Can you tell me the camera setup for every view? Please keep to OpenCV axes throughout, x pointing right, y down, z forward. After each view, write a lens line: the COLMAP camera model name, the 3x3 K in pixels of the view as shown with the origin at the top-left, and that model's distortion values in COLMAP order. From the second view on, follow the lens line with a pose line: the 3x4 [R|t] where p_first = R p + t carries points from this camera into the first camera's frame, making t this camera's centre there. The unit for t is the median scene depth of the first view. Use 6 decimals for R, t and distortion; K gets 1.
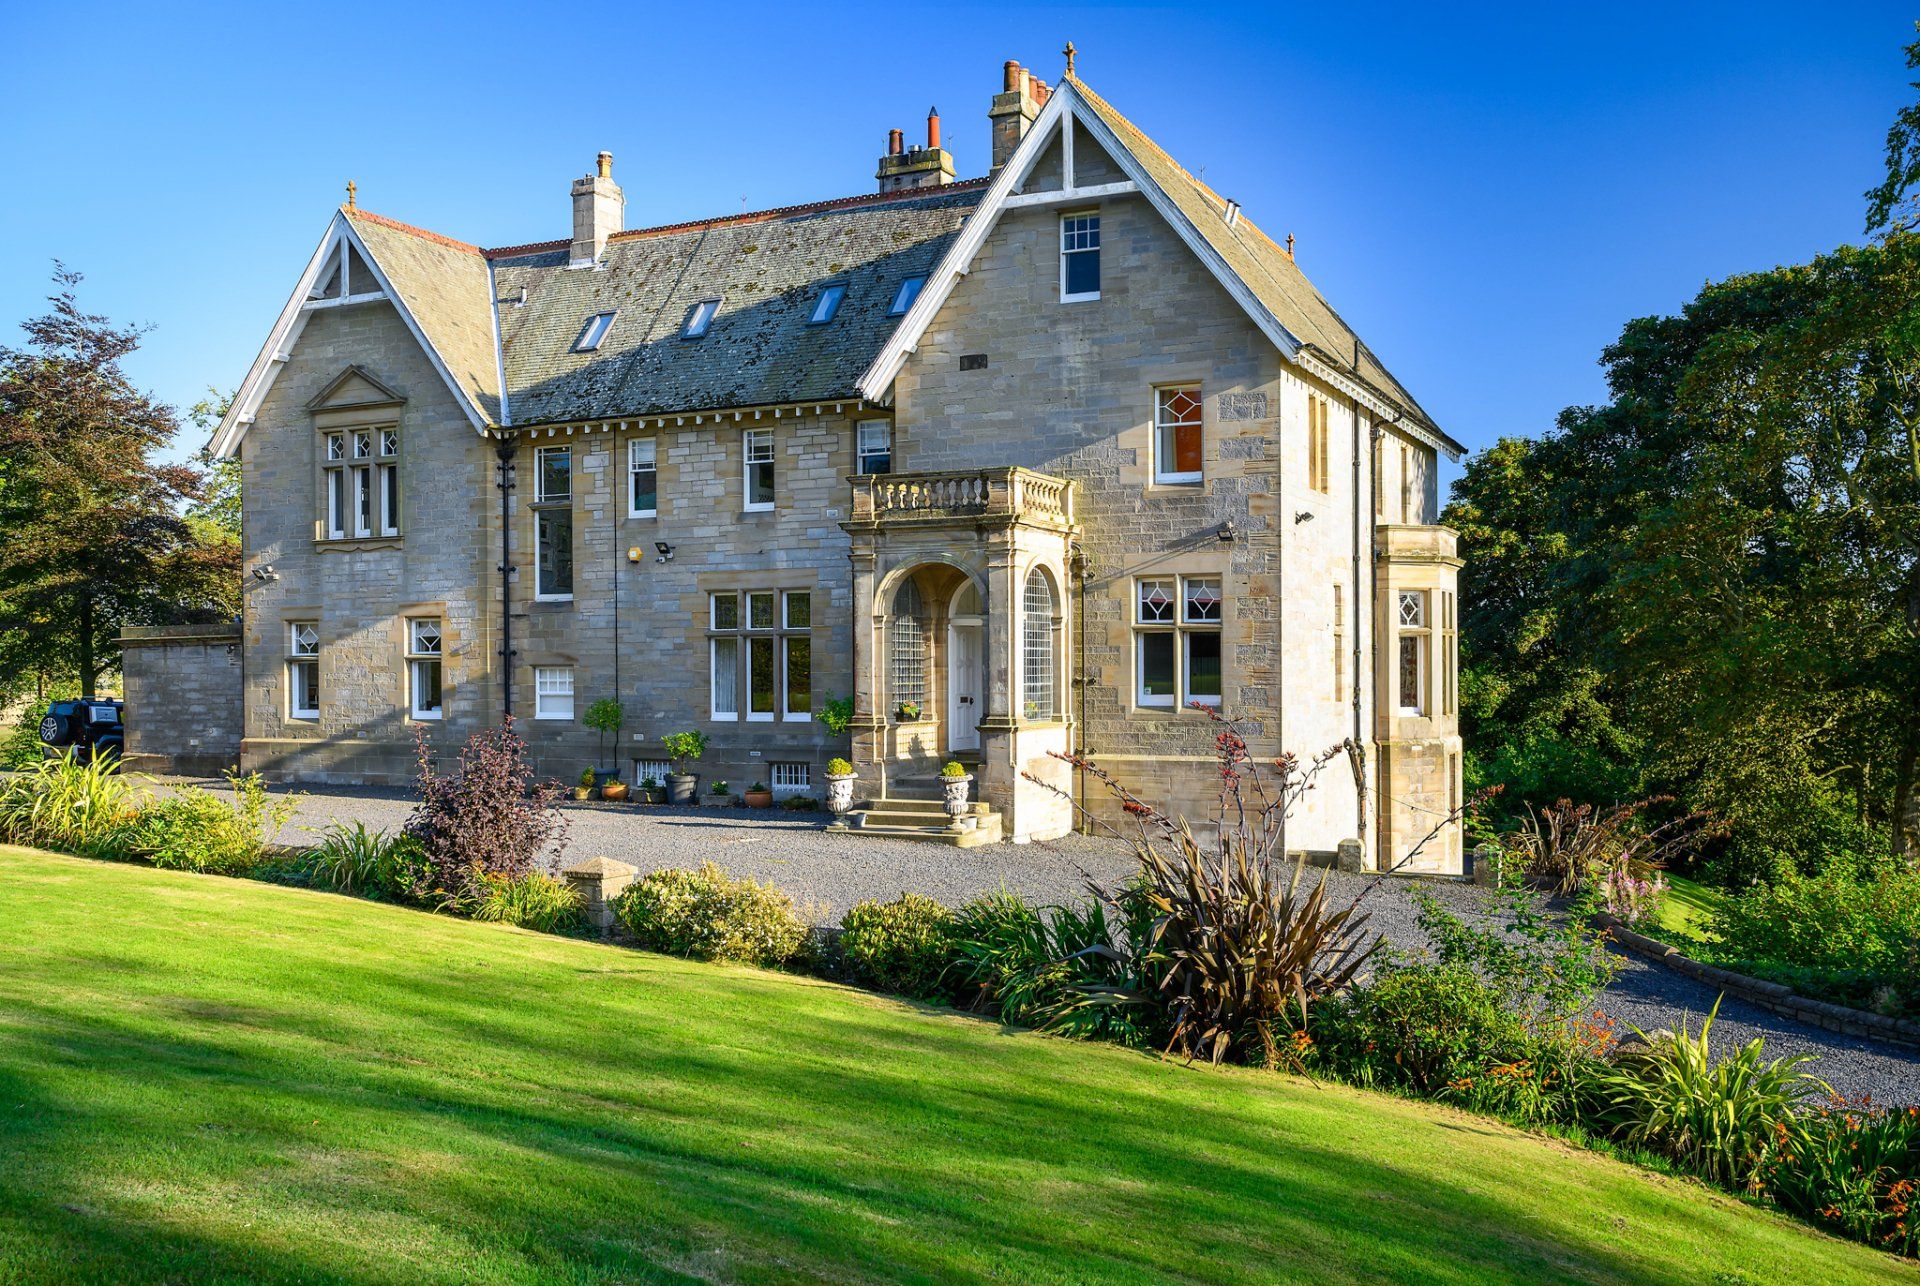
lens RADIAL K [[1678.2, 0, 954.4], [0, 1678.2, 651.8], [0, 0, 1]] dist [0.003237, 0.000202]
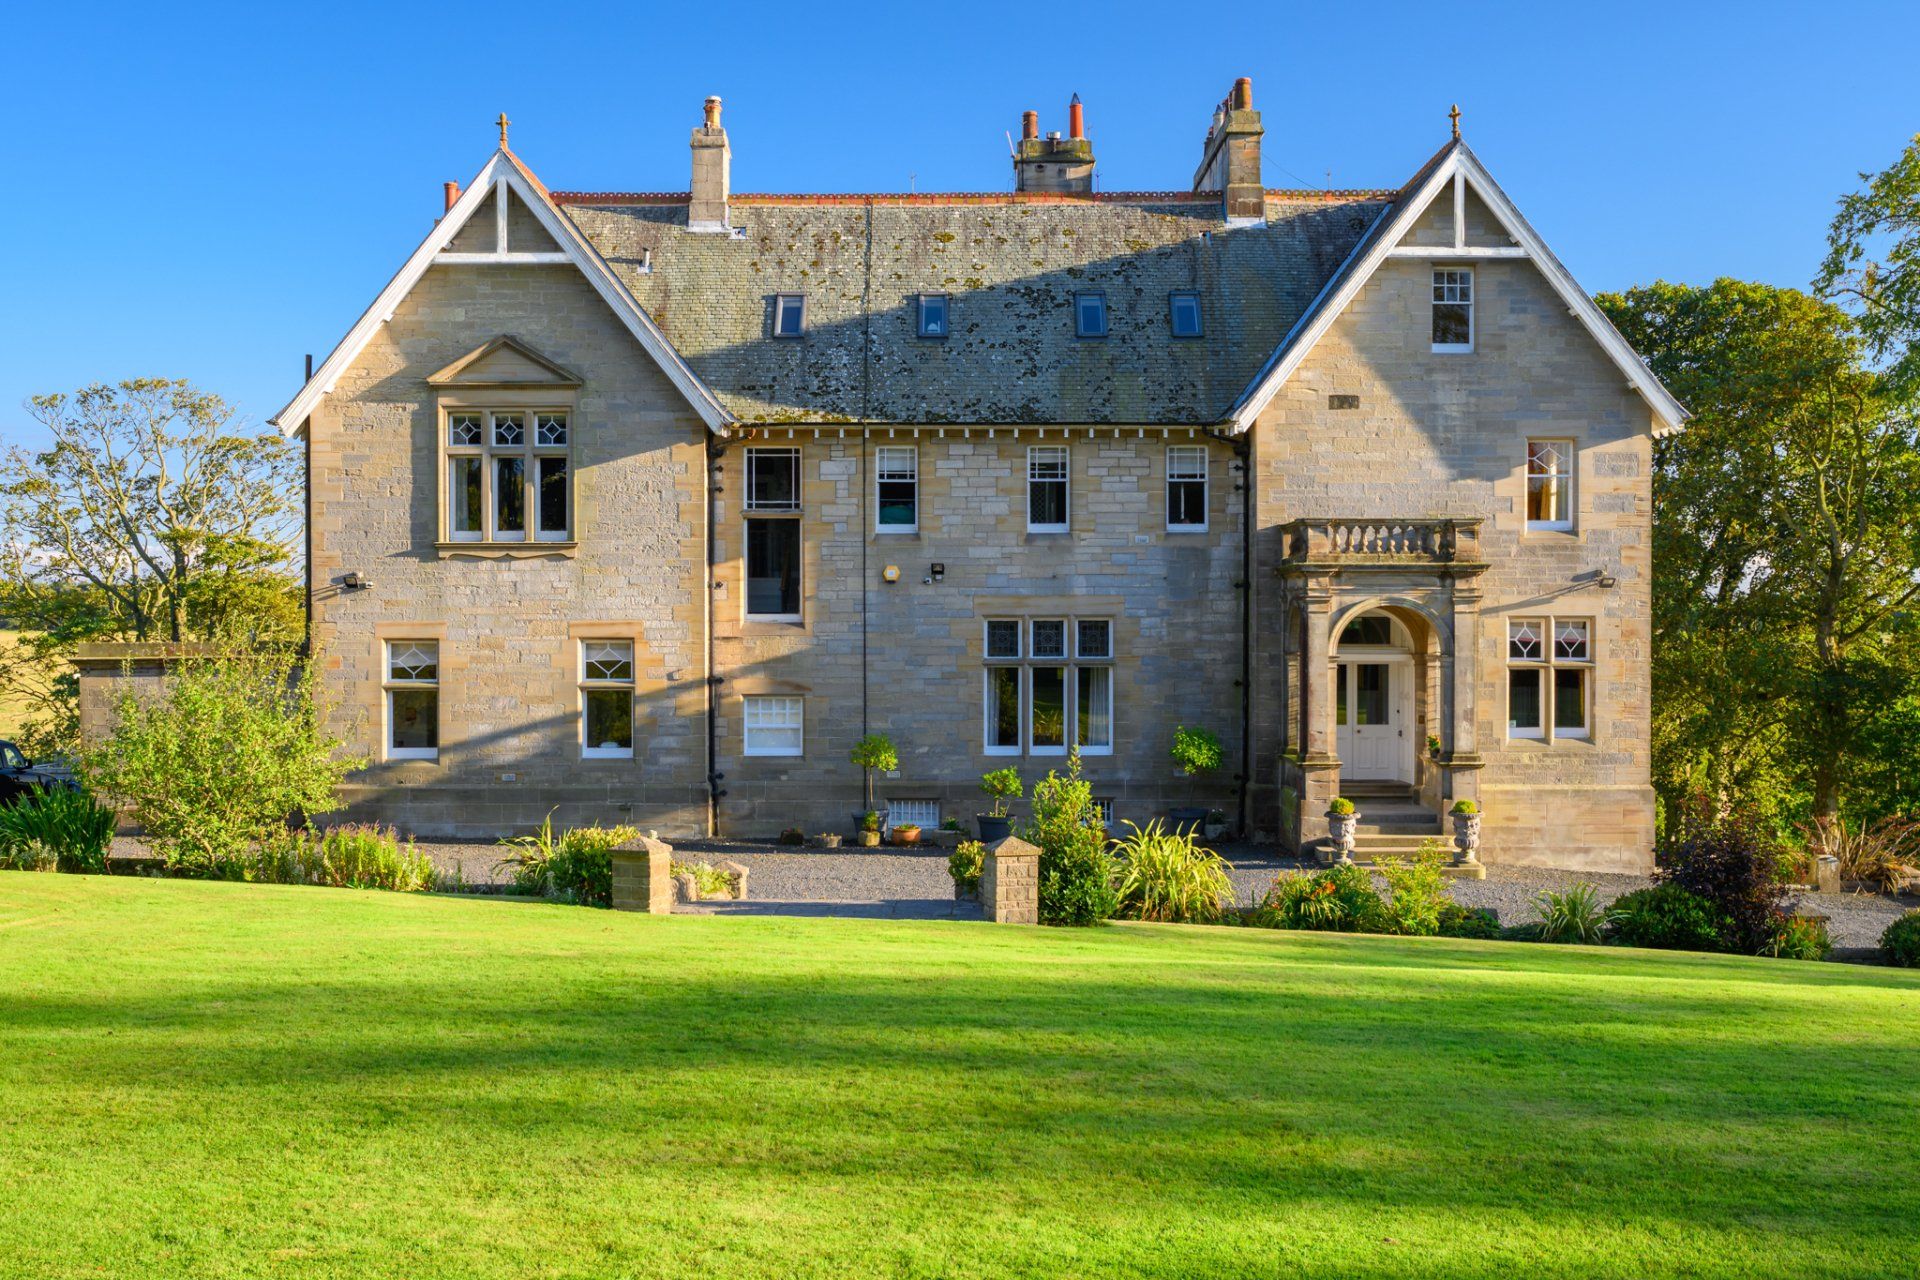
lens RADIAL K [[2132.7, 0, 947.6], [0, 2132.7, 631.2], [0, 0, 1]] dist [0.001175, 0.000000]
pose [[0.902168, 0.003044, 0.431375, -0.756947], [-0.007934, 0.999923, 0.009537, -0.043623], [-0.431313, -0.012026, 0.902122, -0.063918]]
